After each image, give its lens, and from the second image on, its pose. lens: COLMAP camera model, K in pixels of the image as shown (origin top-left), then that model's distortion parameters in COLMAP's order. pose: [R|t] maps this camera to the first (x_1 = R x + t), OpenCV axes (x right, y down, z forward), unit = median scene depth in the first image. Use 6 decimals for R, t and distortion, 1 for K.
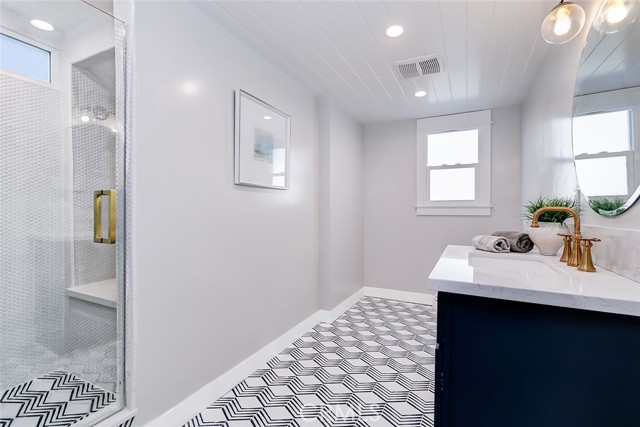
lens RADIAL K [[295.8, 0, 319.5], [0, 295.8, 212.1], [0, 0, 1]] dist [0.004438, -0.001096]
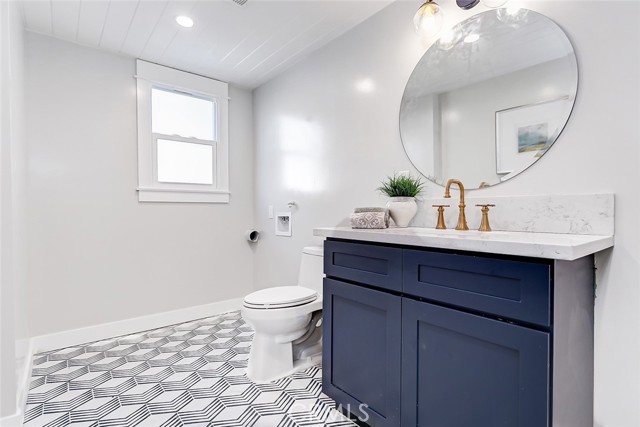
lens RADIAL K [[320.1, 0, 321.0], [0, 320.1, 212.5], [0, 0, 1]] dist [-0.000416, 0.000038]
pose [[0.387253, -0.006527, 0.921950, -0.196072], [0.004825, 0.999976, 0.005053, 0.035878], [-0.921961, 0.002492, 0.387275, 0.359775]]
